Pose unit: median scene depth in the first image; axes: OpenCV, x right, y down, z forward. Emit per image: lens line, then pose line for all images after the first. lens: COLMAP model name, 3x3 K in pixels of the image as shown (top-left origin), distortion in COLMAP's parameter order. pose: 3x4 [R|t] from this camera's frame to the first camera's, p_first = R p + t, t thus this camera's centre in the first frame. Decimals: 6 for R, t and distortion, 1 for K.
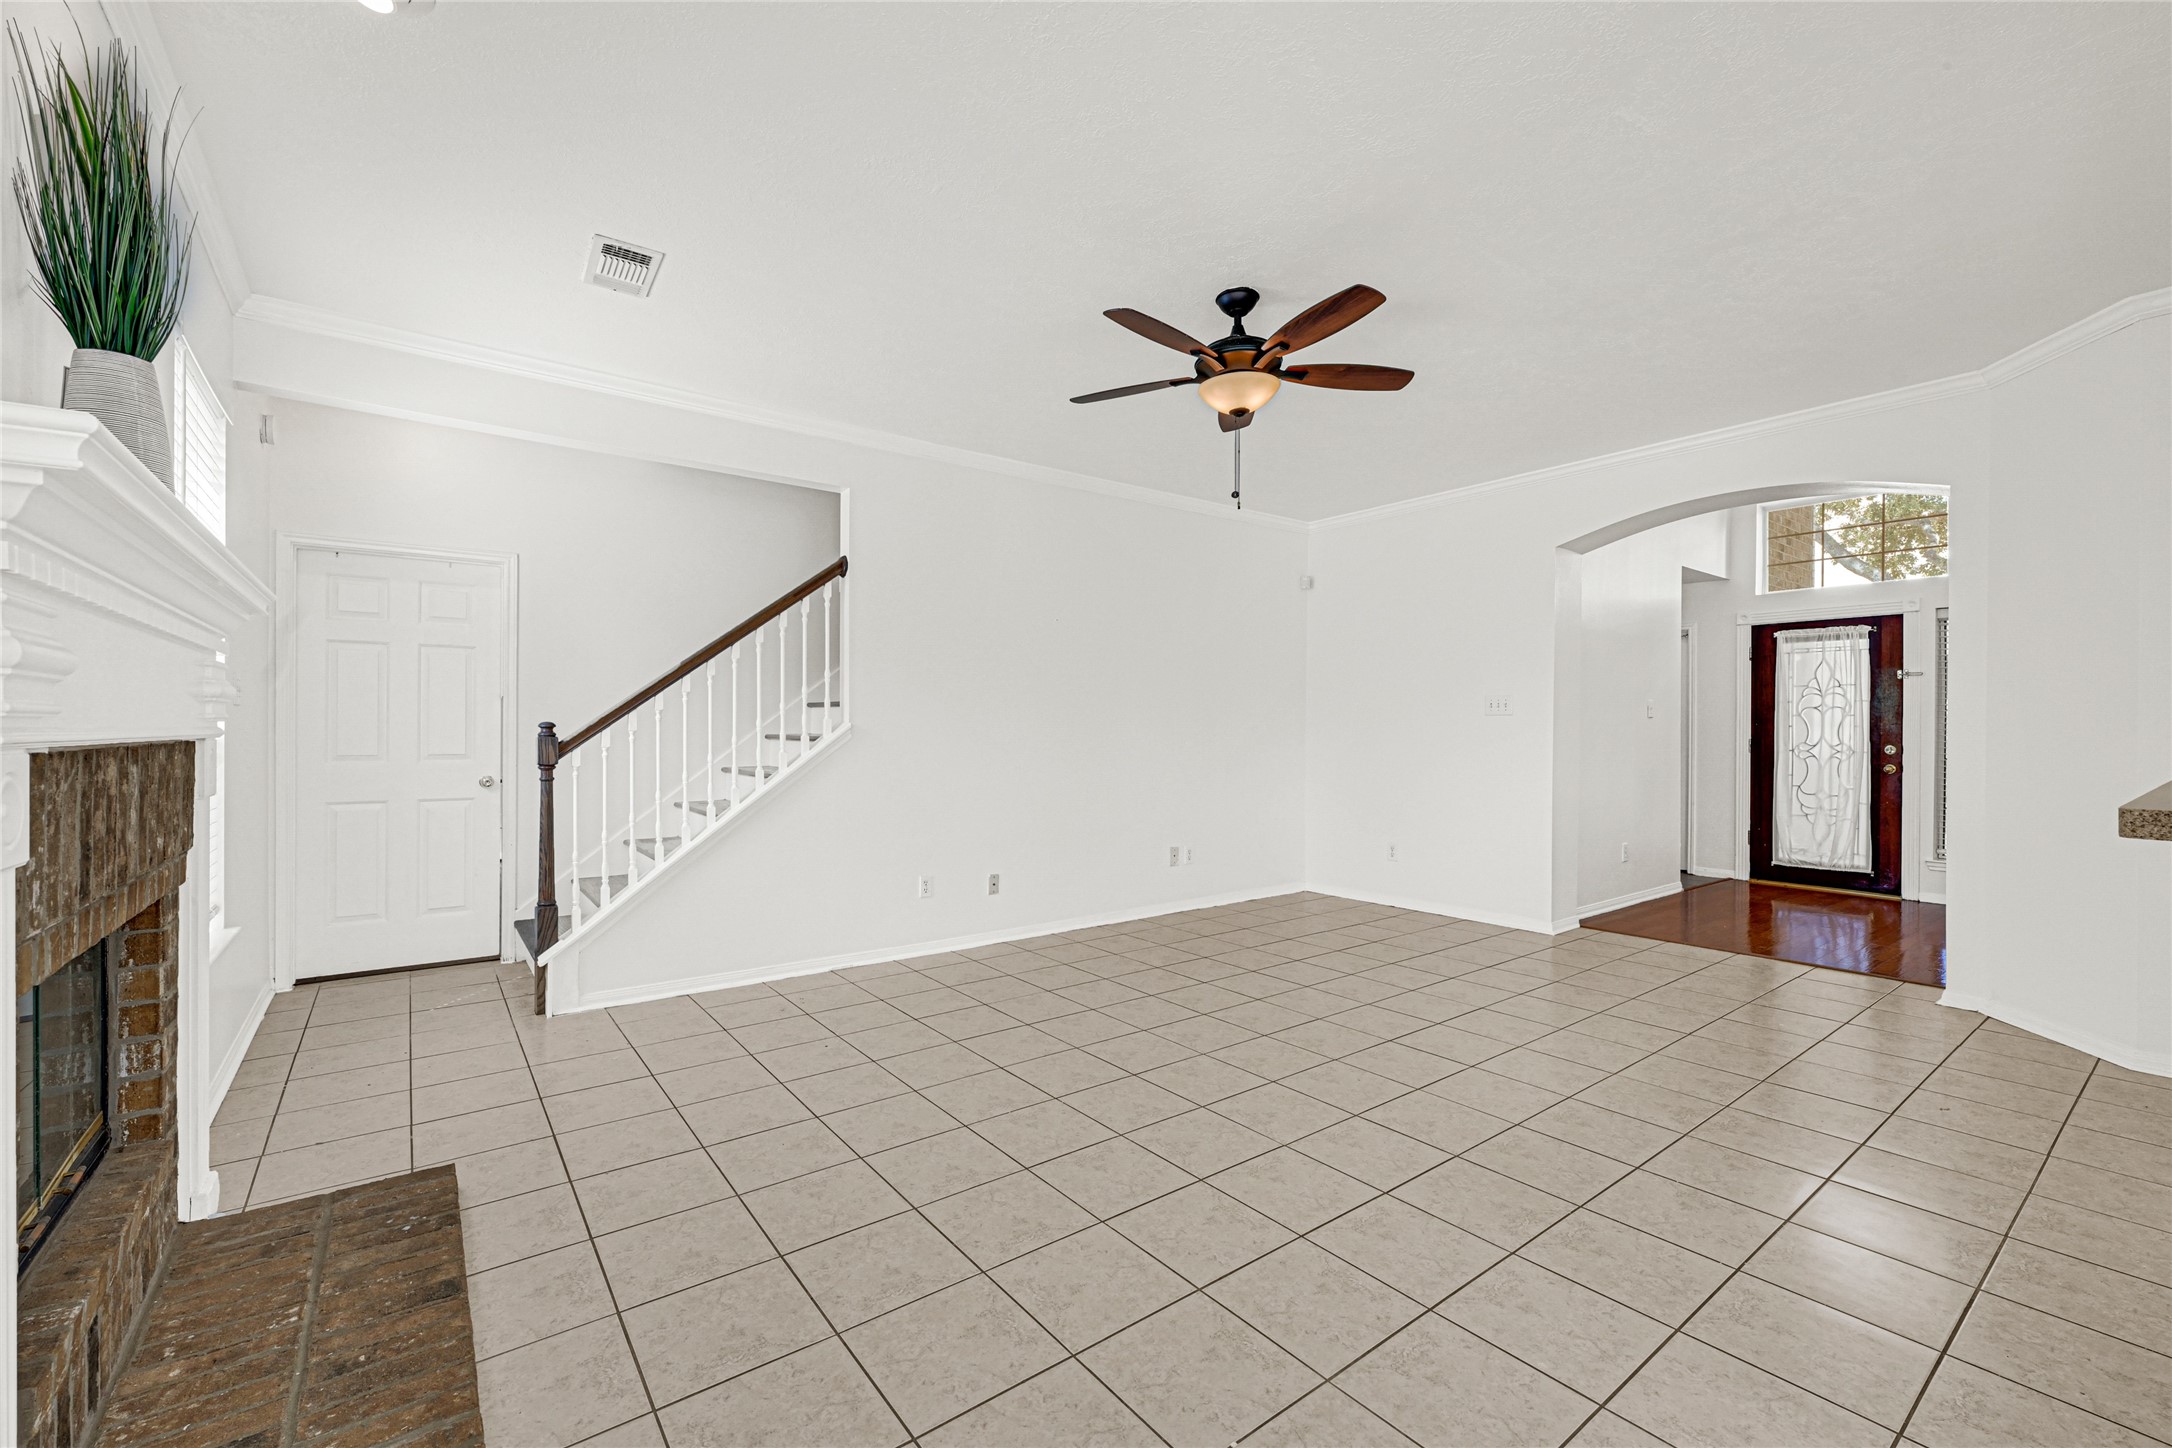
lens RADIAL K [[889.8, 0, 1078.1], [0, 889.8, 732.9], [0, 0, 1]] dist [0.000323, -0.000123]
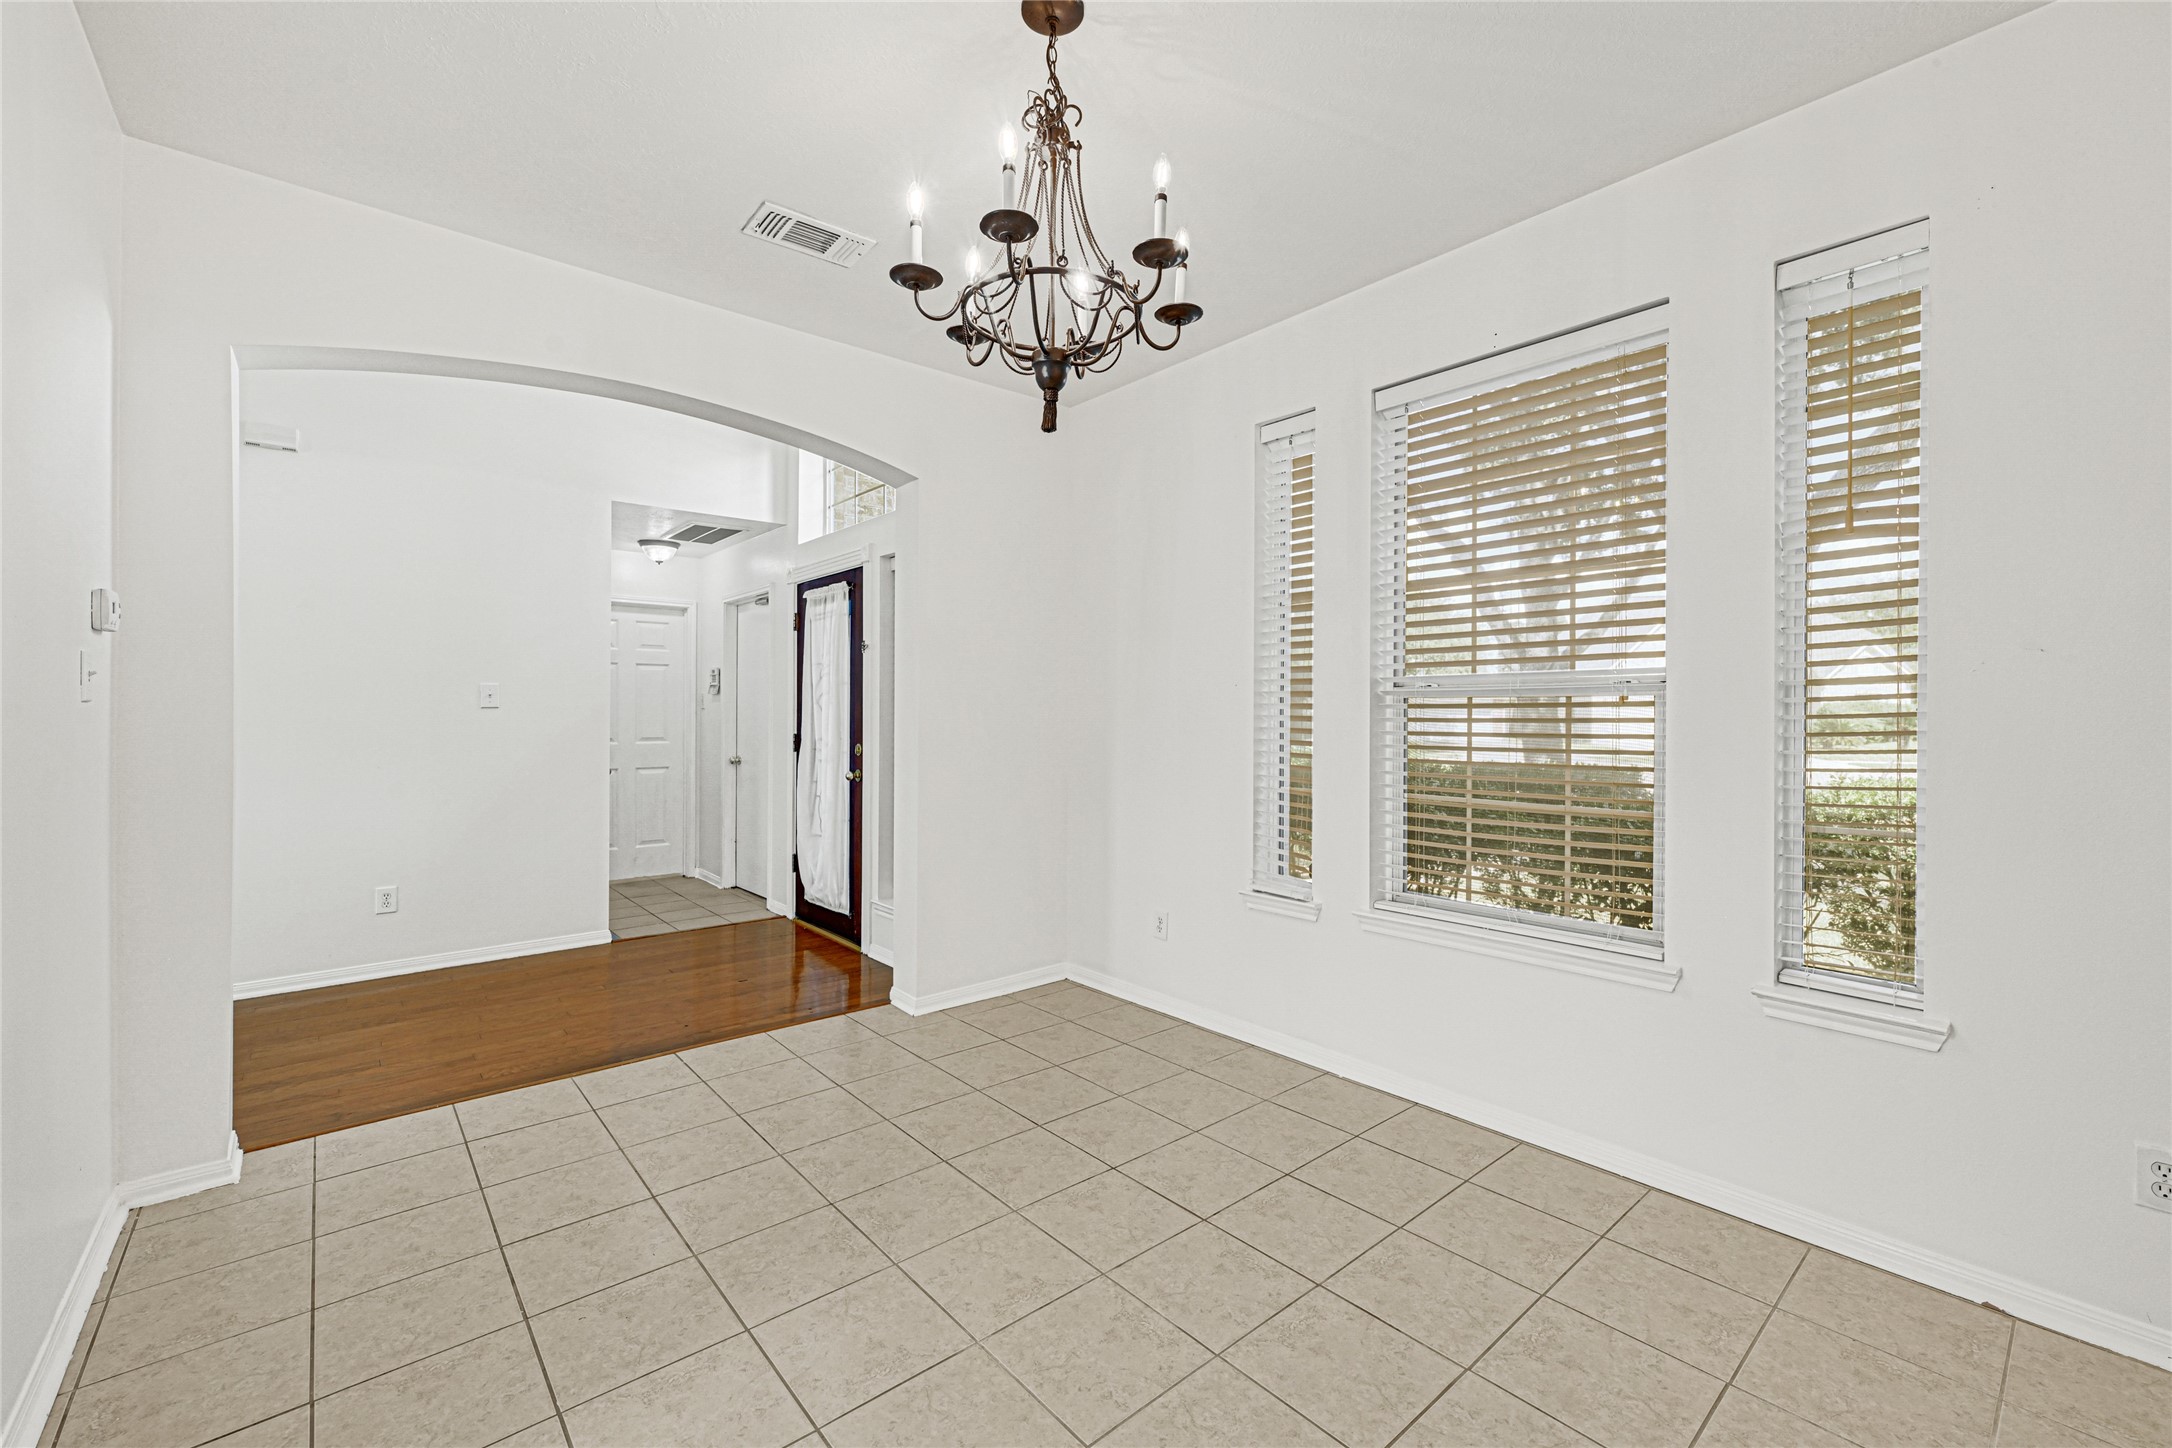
lens RADIAL K [[889.8, 0, 1099.9], [0, 889.8, 772.8], [0, 0, 1]] dist [0.000323, -0.000123]
pose [[0.998537, -0.007335, 0.053574, 1.023972], [0.004406, 0.998499, 0.054586, -0.002679], [-0.053894, -0.054270, 0.997071, 0.245448]]
